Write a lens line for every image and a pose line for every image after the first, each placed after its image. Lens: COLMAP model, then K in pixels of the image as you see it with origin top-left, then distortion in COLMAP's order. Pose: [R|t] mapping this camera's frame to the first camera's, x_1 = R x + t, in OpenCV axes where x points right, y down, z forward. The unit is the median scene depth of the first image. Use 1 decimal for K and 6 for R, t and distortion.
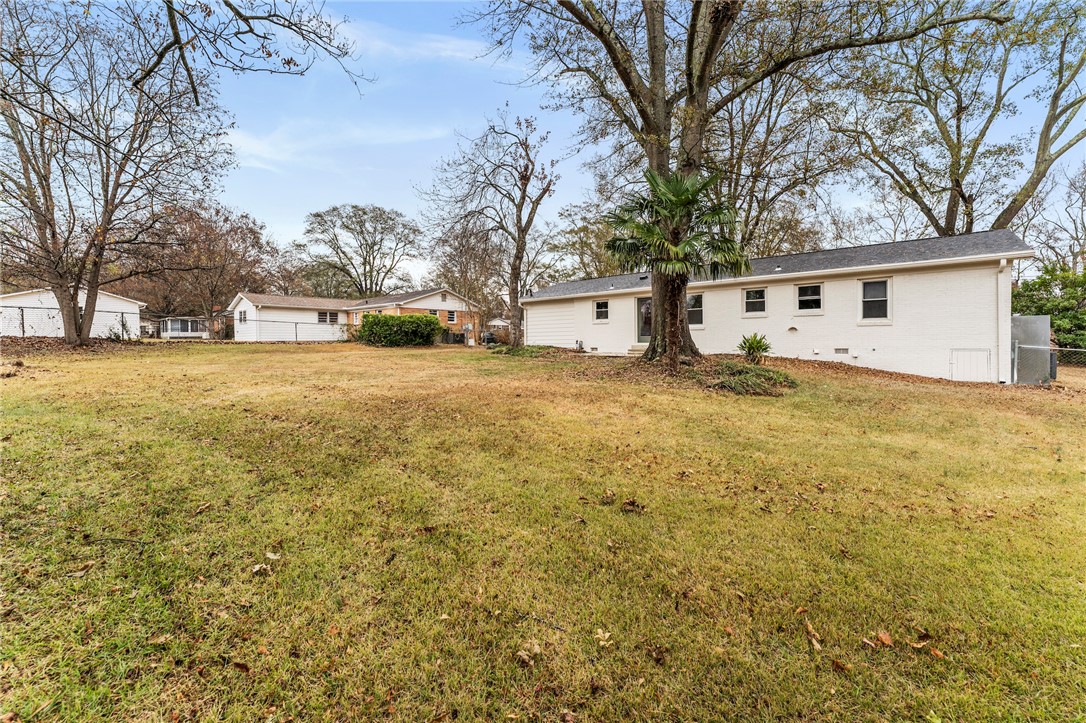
lens RADIAL K [[443.7, 0, 537.8], [0, 443.7, 358.0], [0, 0, 1]] dist [0.000228, 0.000099]
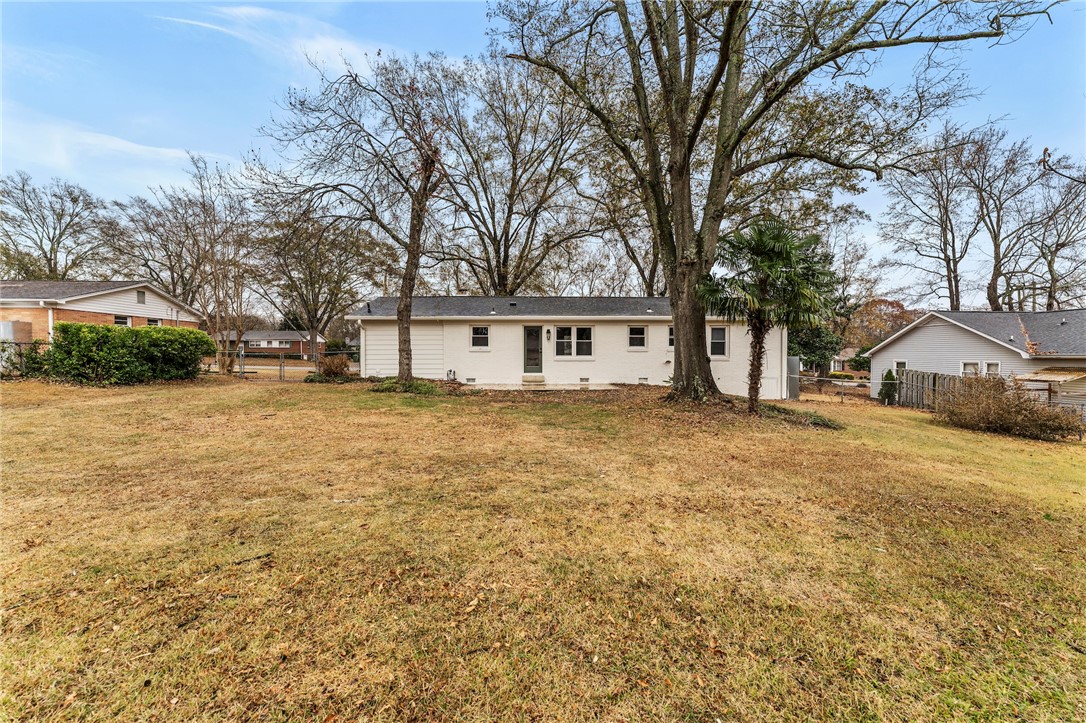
lens RADIAL K [[443.7, 0, 537.8], [0, 443.7, 358.0], [0, 0, 1]] dist [0.000228, 0.000099]
pose [[0.721264, 0.005465, 0.692639, -0.384732], [0.019089, 0.999432, -0.027764, -0.037135], [-0.692397, 0.033247, 0.720750, 0.277683]]
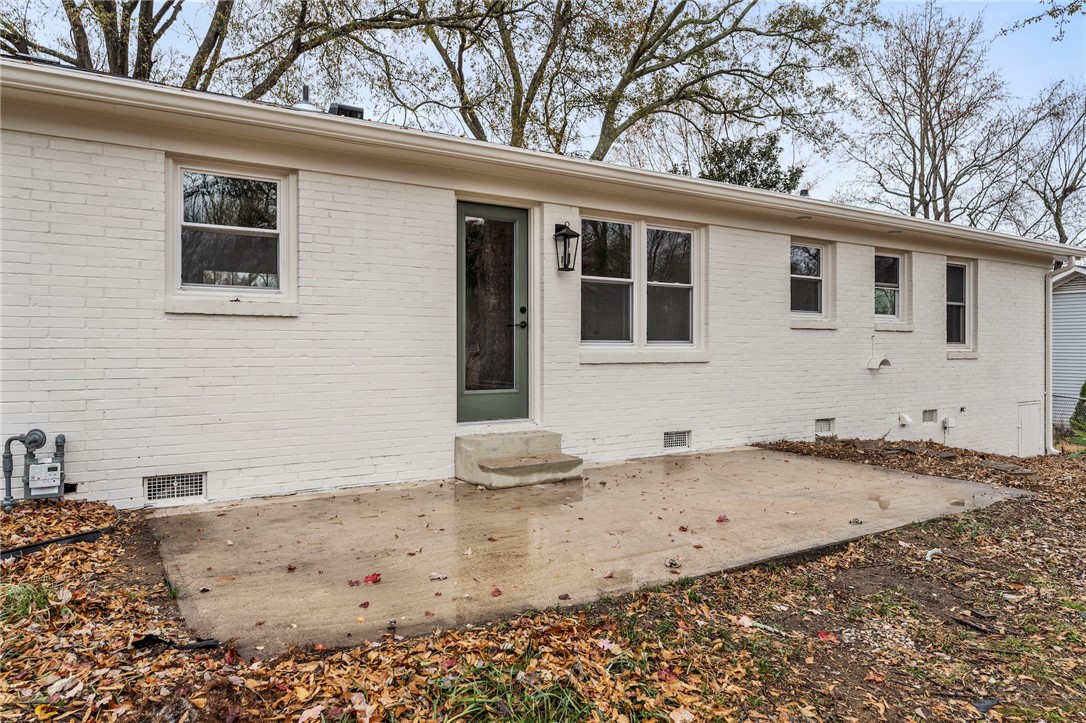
lens RADIAL K [[727.0, 0, 543.0], [0, 727.0, 361.5], [0, 0, 1]] dist [-0.000258, -0.000864]
pose [[0.276133, 0.003773, 0.961112, -0.069323], [0.047549, 0.998714, -0.017582, -0.051677], [-0.959942, 0.050555, 0.275599, 0.820832]]
